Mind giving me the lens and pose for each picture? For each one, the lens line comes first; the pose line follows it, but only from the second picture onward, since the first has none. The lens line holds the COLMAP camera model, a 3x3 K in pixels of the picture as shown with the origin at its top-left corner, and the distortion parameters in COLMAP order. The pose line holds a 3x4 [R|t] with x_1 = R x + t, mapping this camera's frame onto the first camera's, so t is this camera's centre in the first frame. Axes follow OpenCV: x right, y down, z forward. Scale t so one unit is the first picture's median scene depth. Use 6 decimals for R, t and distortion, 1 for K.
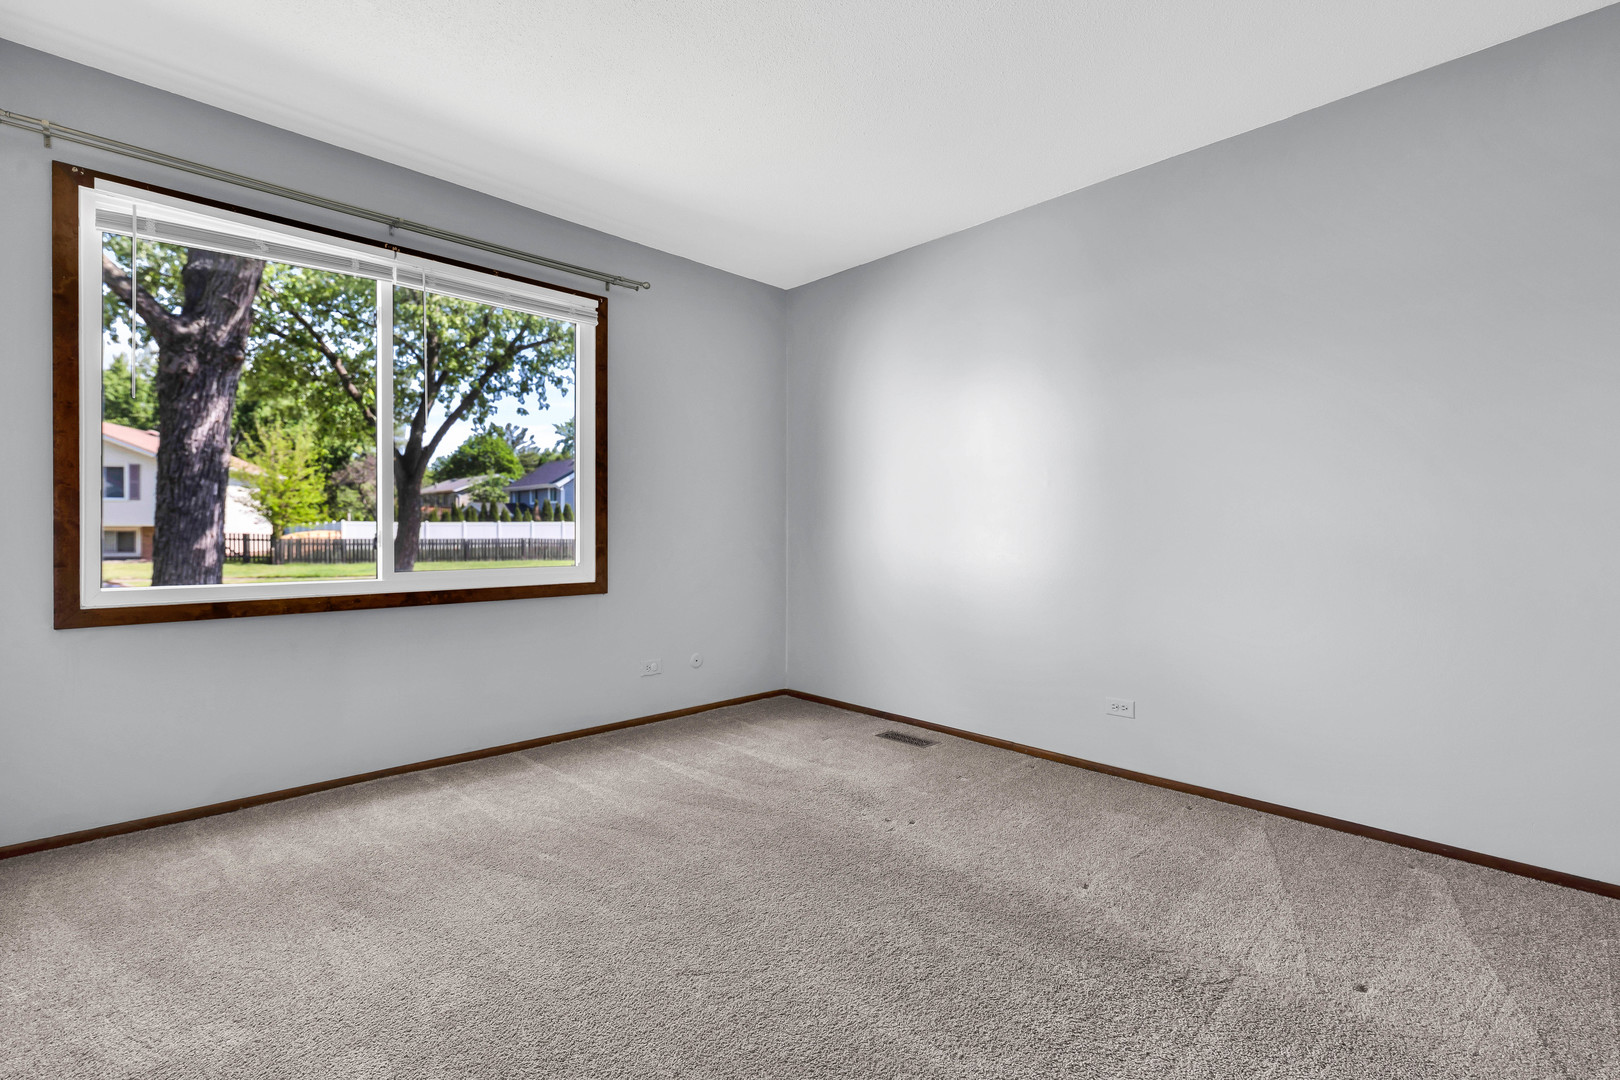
lens RADIAL K [[722.8, 0, 810.4], [0, 722.8, 536.7], [0, 0, 1]] dist [-0.000006, -0.000894]
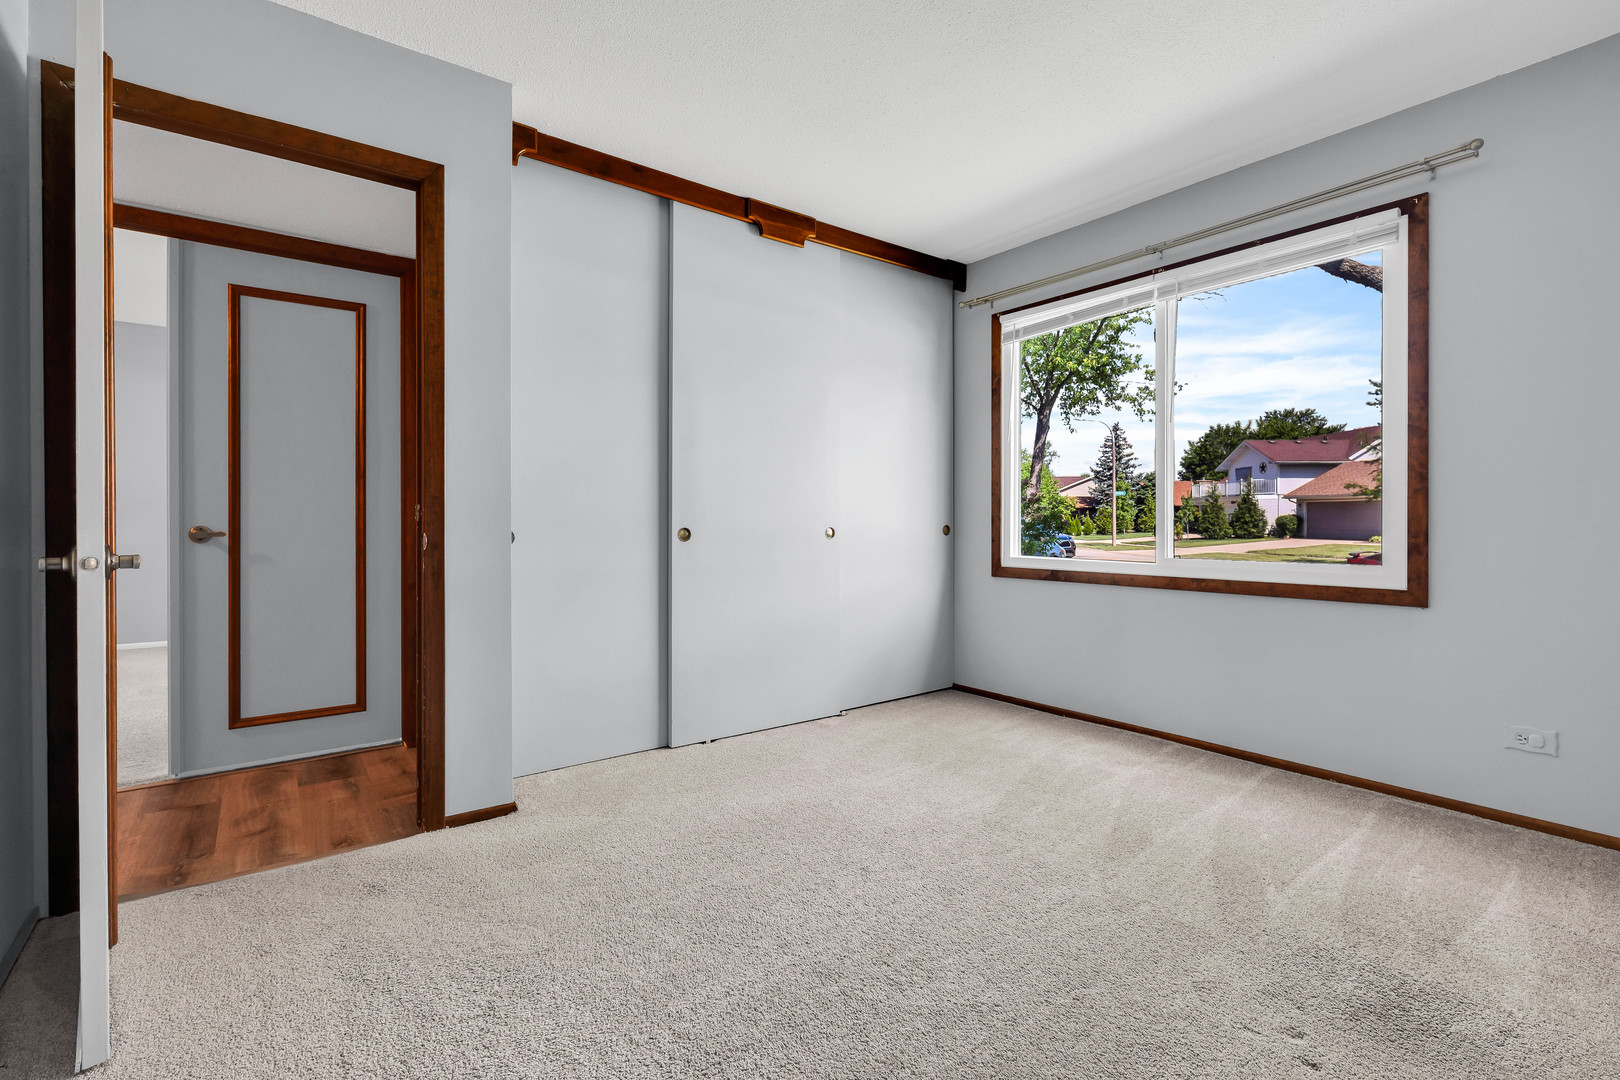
lens RADIAL K [[722.8, 0, 810.2], [0, 722.8, 530.5], [0, 0, 1]] dist [-0.000006, -0.000894]
pose [[-0.121396, 0.006369, -0.992584, 0.579537], [-0.010203, 0.999919, 0.007663, 0.003248], [0.992552, 0.011057, -0.121321, 0.567312]]
